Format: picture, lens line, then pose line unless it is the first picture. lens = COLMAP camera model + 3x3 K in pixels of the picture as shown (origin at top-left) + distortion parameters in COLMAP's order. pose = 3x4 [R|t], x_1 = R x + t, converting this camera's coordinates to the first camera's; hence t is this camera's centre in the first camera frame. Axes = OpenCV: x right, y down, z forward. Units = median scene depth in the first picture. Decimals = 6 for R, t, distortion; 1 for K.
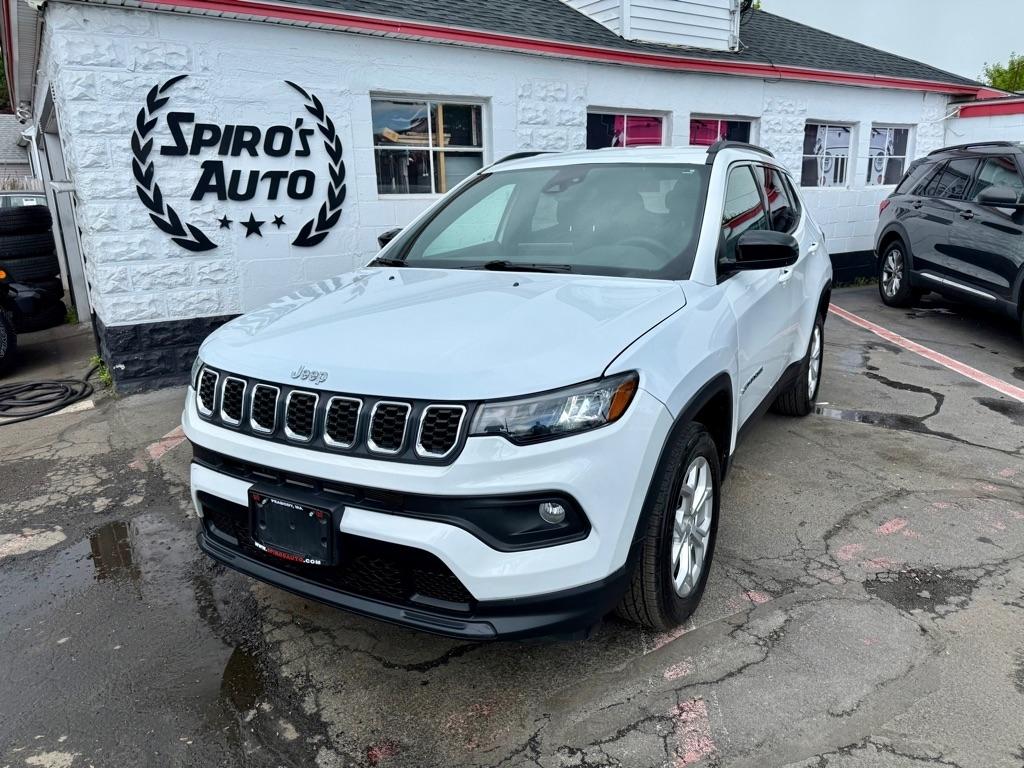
lens RADIAL K [[730.1, 0, 510.0], [0, 730.1, 390.6], [0, 0, 1]] dist [0.006901, -0.021797]
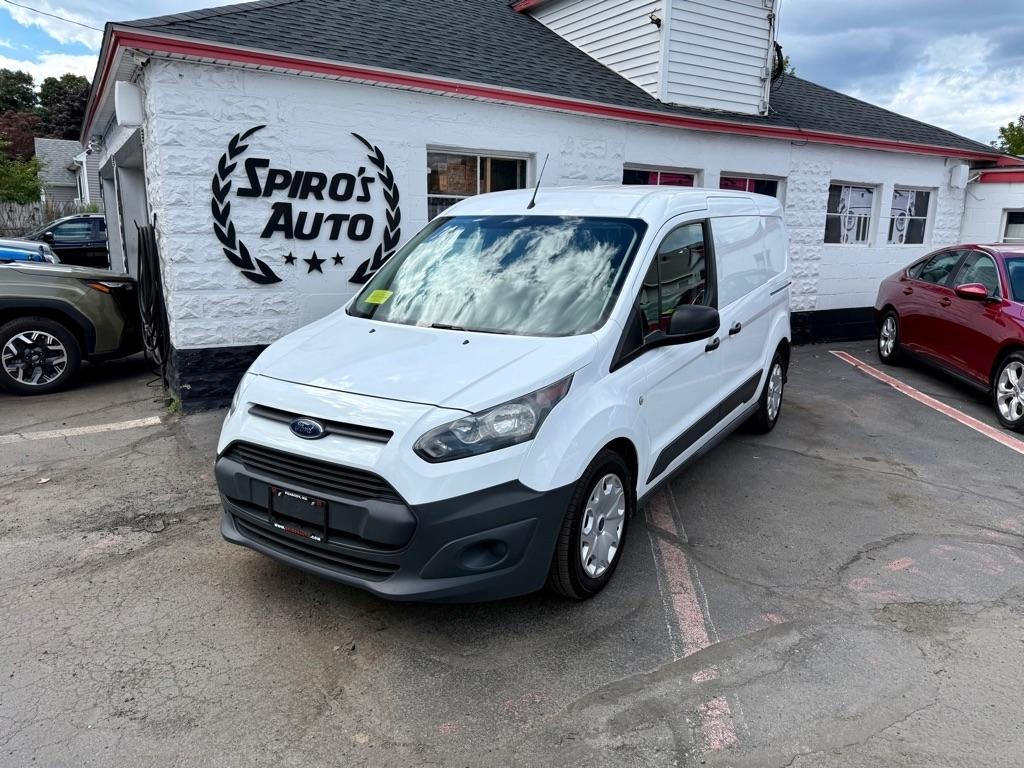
lens RADIAL K [[730.1, 0, 512.0], [0, 730.1, 388.7], [0, 0, 1]] dist [0.006901, -0.021797]
pose [[0.998787, 0.044216, -0.021682, -0.026638], [-0.045270, 0.997681, -0.050834, 0.003226], [0.019384, 0.051754, 0.998472, -0.068604]]
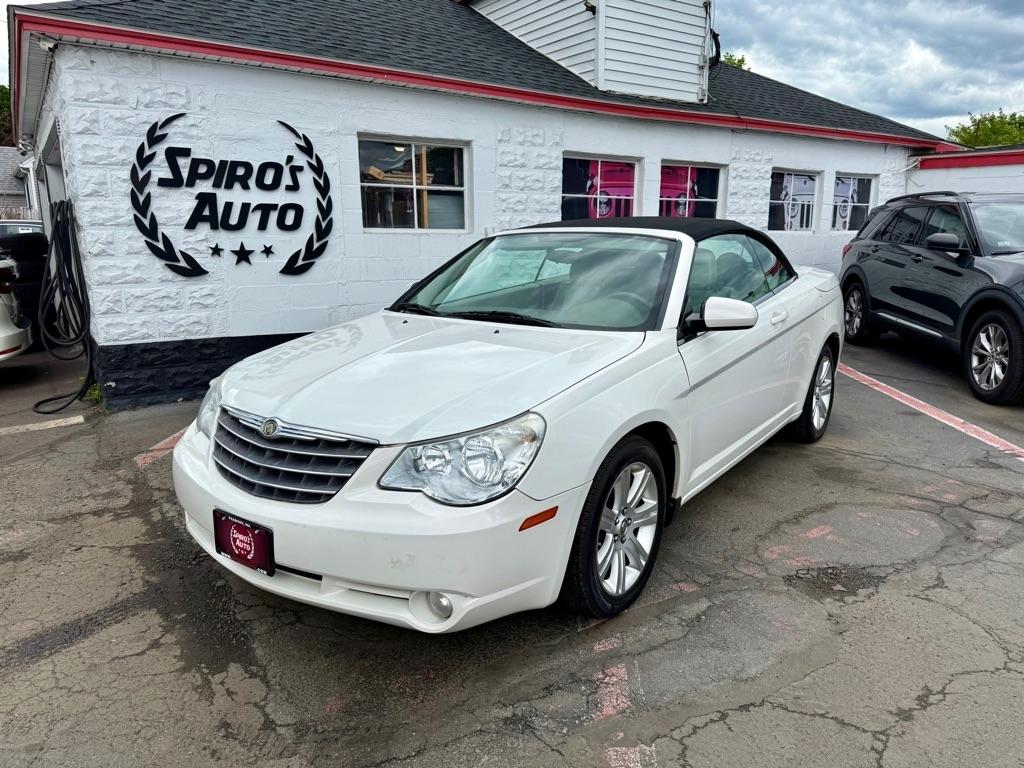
lens RADIAL K [[730.1, 0, 515.1], [0, 730.1, 391.6], [0, 0, 1]] dist [0.006901, -0.021797]
pose [[0.999666, 0.015916, 0.020347, 0.024599], [-0.014844, 0.998546, -0.051828, 0.022640], [-0.021143, 0.051509, 0.998449, -0.056187]]
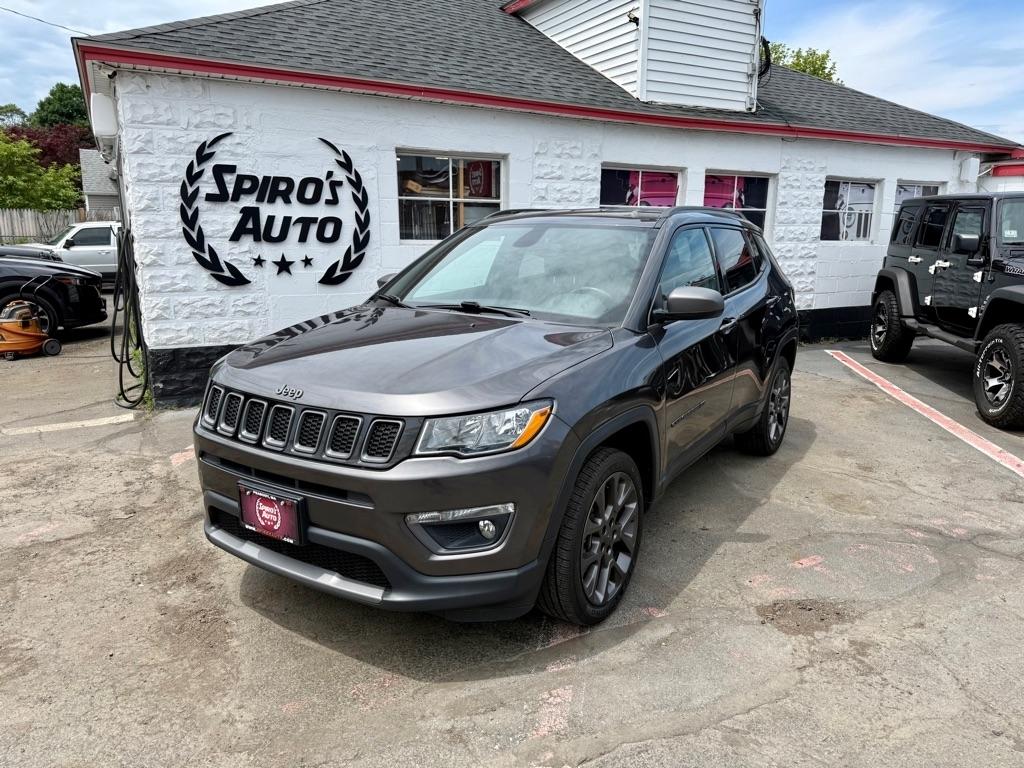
lens RADIAL K [[730.1, 0, 508.2], [0, 730.1, 391.2], [0, 0, 1]] dist [0.006901, -0.021797]
pose [[0.995578, 0.044751, -0.082597, 0.091433], [-0.048804, 0.997668, -0.047719, 0.003717], [0.080269, 0.051539, 0.995440, -0.074647]]
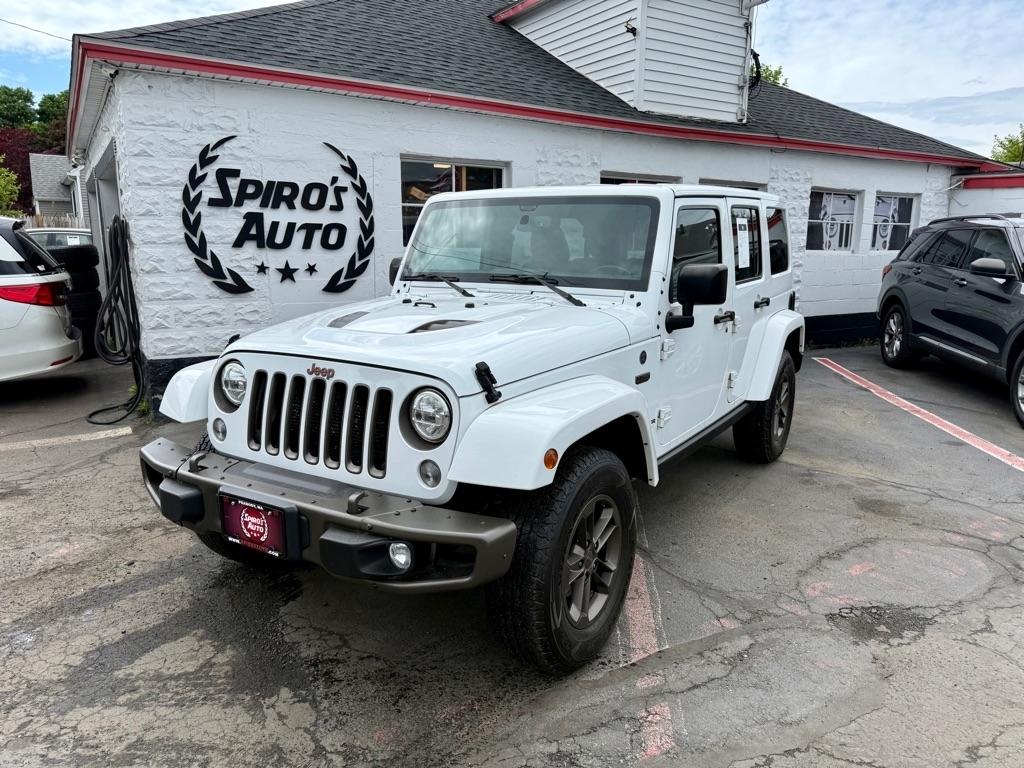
lens RADIAL K [[730.1, 0, 508.0], [0, 730.1, 390.6], [0, 0, 1]] dist [0.006901, -0.021797]
pose [[0.999014, 0.036432, -0.025354, 0.010242], [-0.037982, 0.997251, -0.063615, 0.006707], [0.022967, 0.064515, 0.997652, -0.064350]]
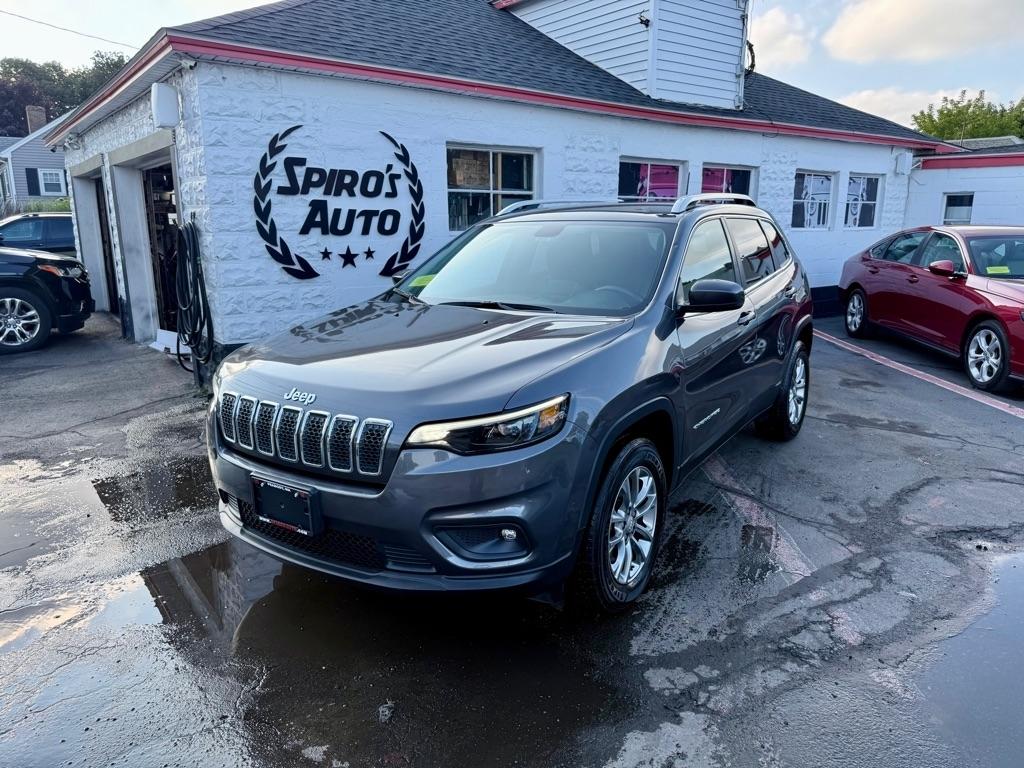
lens RADIAL K [[730.1, 0, 511.0], [0, 730.1, 390.1], [0, 0, 1]] dist [0.006901, -0.021797]
pose [[0.997689, 0.003891, 0.067835, -0.177075], [-0.001315, 0.999278, -0.037977, 0.022569], [-0.067933, 0.037800, 0.996974, -0.134978]]
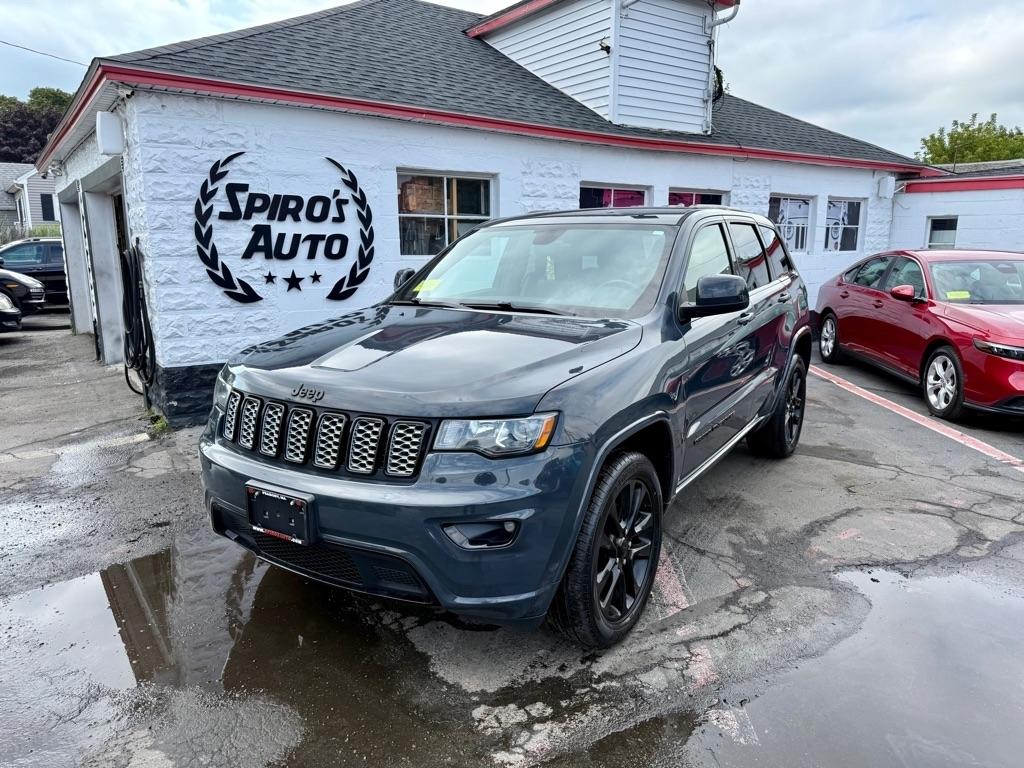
lens RADIAL K [[730.1, 0, 509.4], [0, 730.1, 390.3], [0, 0, 1]] dist [0.006901, -0.021797]
pose [[0.999128, 0.011175, 0.040225, -0.060097], [-0.008398, 0.997612, -0.068559, 0.018606], [-0.040895, 0.068162, 0.996836, -0.134329]]
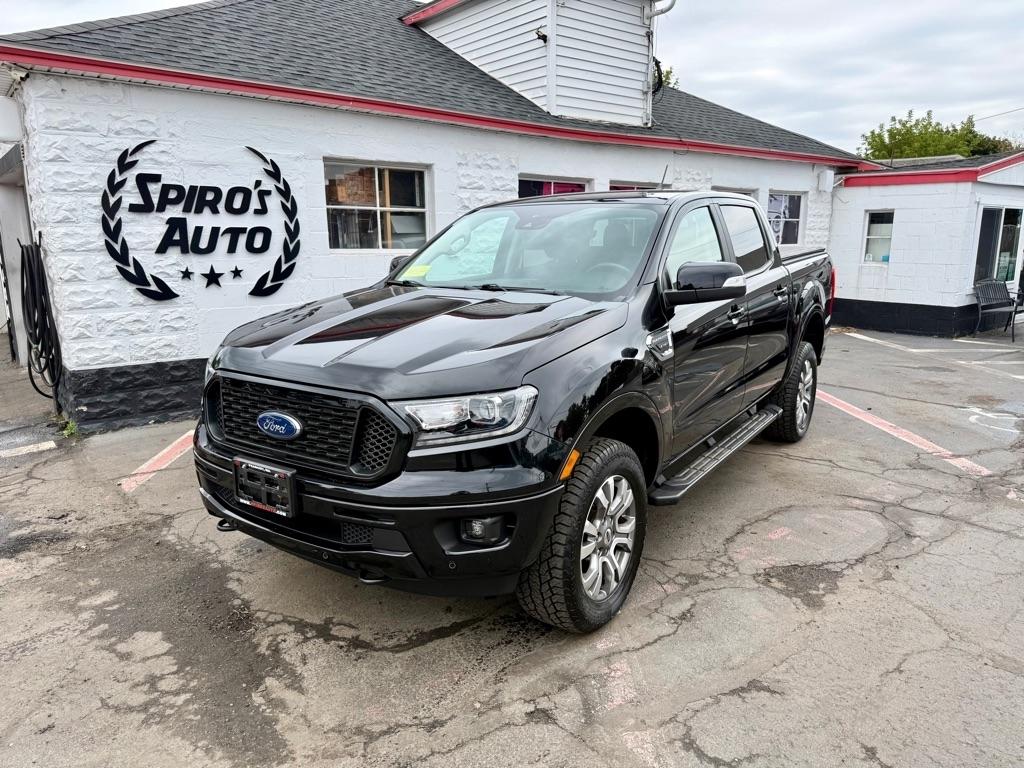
lens RADIAL K [[730.1, 0, 511.7], [0, 730.1, 390.7], [0, 0, 1]] dist [0.006901, -0.021797]
pose [[0.994824, -0.003393, 0.101553, -0.023905], [0.009592, 0.998115, -0.060616, 0.010703], [-0.101156, 0.061277, 0.992982, -0.103059]]
